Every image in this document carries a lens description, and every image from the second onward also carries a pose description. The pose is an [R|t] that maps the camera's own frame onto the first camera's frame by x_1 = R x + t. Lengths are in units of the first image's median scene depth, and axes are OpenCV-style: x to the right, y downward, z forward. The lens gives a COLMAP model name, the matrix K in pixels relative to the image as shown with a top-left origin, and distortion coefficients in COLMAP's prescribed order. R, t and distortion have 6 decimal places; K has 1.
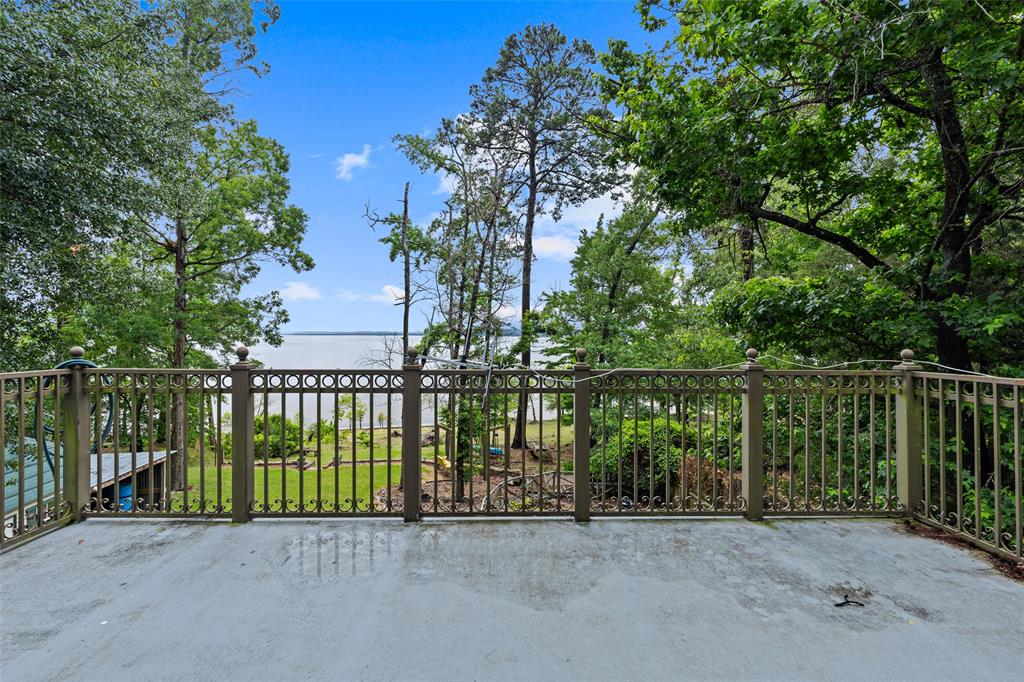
lens RADIAL K [[457.8, 0, 504.1], [0, 457.8, 340.0], [0, 0, 1]] dist [0.008017, -0.000053]
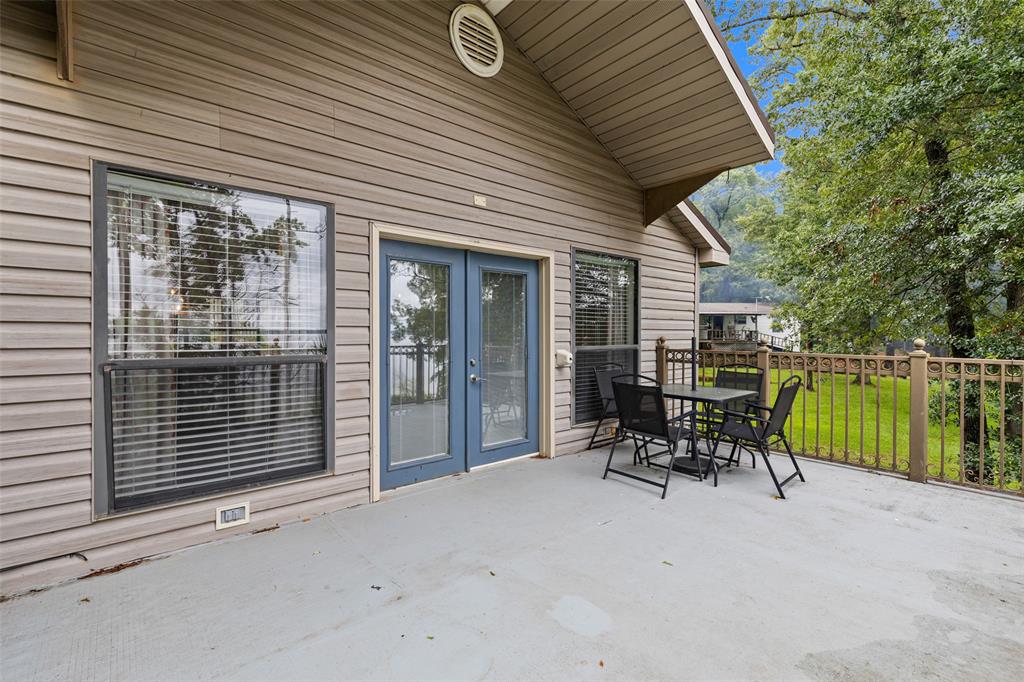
lens RADIAL K [[457.8, 0, 513.6], [0, 457.8, 338.9], [0, 0, 1]] dist [0.008017, -0.000053]
pose [[-0.765275, 0.007113, -0.643664, 1.023041], [-0.003304, 0.999882, 0.014978, -0.003475], [0.643695, 0.013589, -0.765162, 1.273296]]
